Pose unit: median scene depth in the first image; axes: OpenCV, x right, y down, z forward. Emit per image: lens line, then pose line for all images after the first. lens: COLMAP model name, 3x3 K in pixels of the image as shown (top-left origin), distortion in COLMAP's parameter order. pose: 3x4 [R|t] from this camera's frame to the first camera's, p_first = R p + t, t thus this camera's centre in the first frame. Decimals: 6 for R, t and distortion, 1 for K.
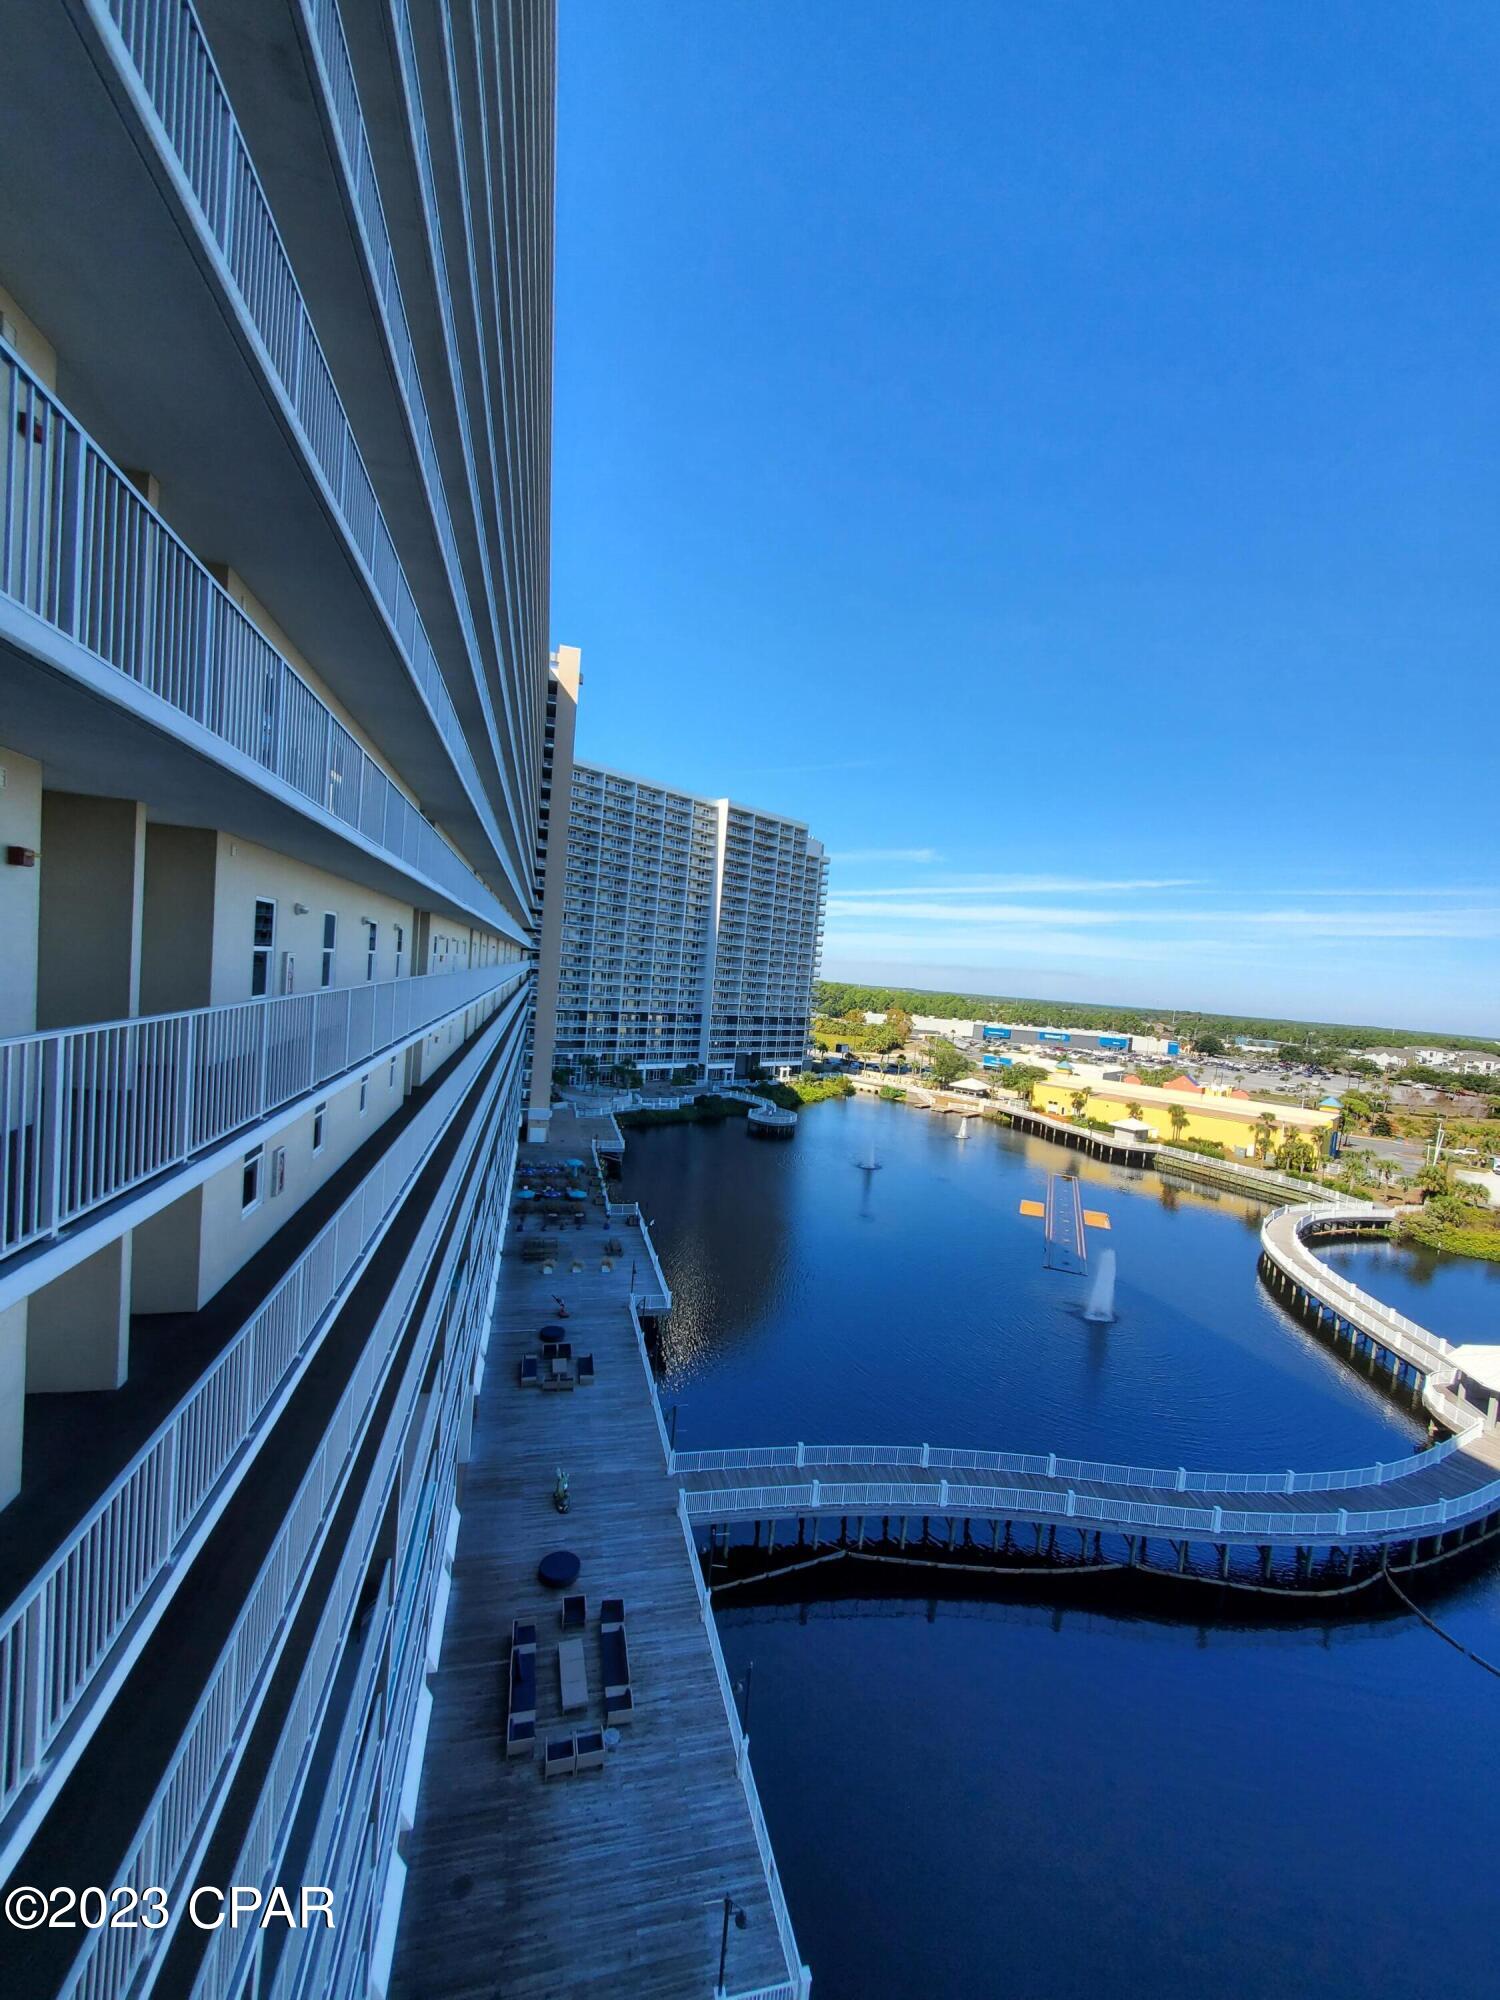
lens RADIAL K [[790.5, 0, 750.0], [0, 790.5, 1000.0], [0, 0, 1]] dist [0.010261, -0.004868]
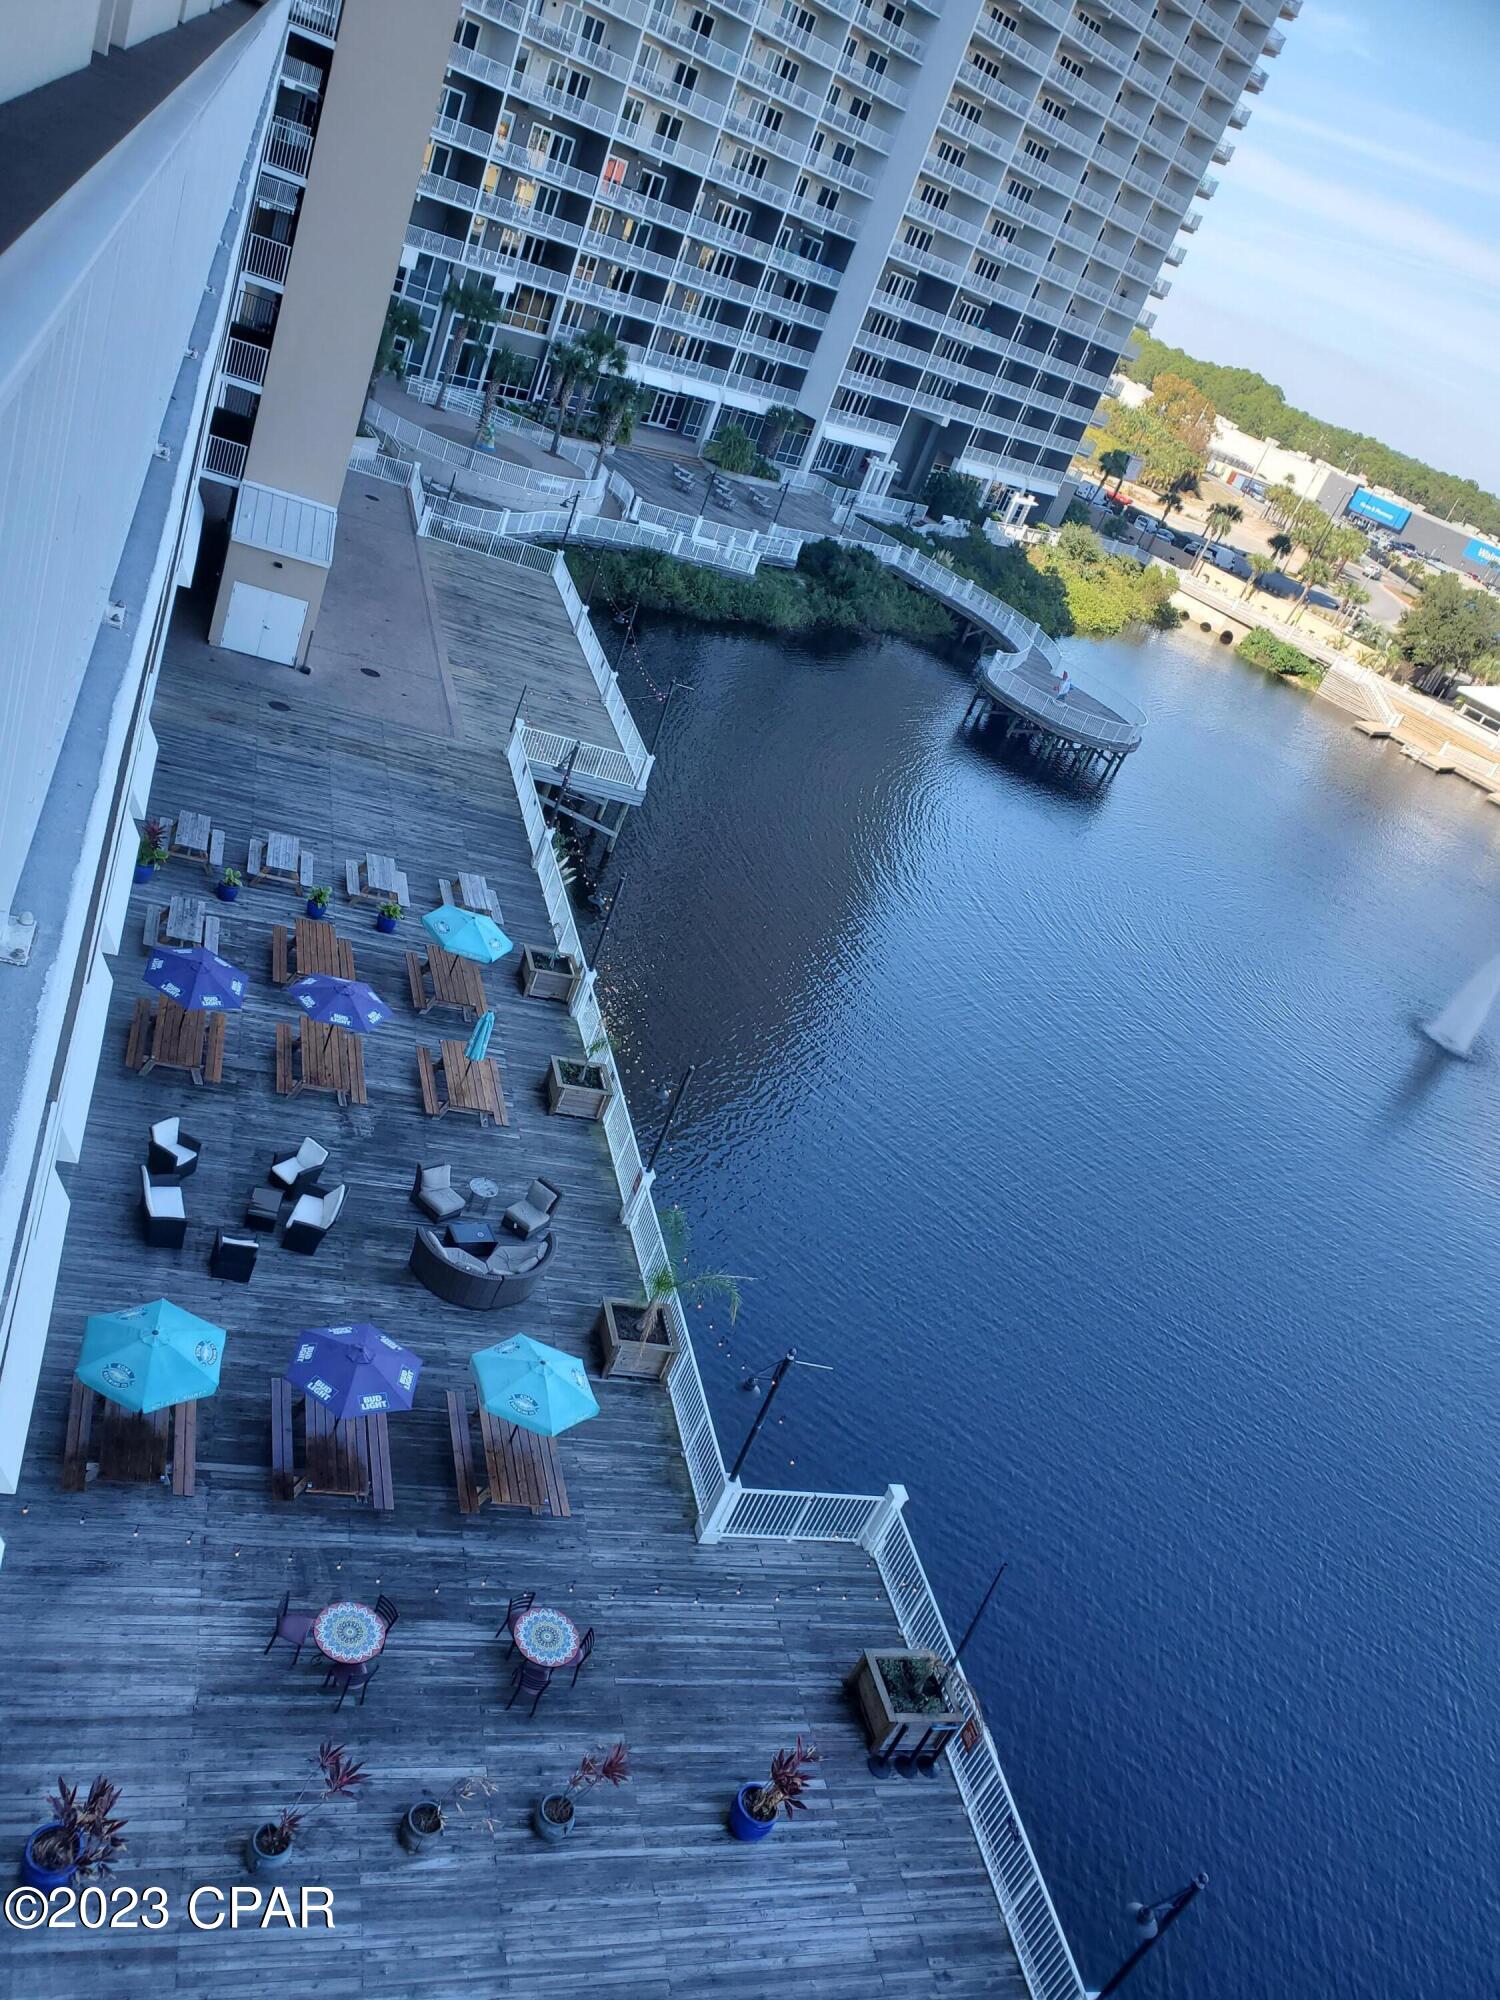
lens RADIAL K [[1509.0, 0, 750.0], [0, 1509.0, 1000.0], [0, 0, 1]] dist [0.001959, 0.005067]
pose [[0.958706, 0.245865, 0.142948, -0.109659], [-0.283917, 0.856683, 0.430680, 0.028689], [-0.016572, -0.453481, 0.891112, 0.367112]]
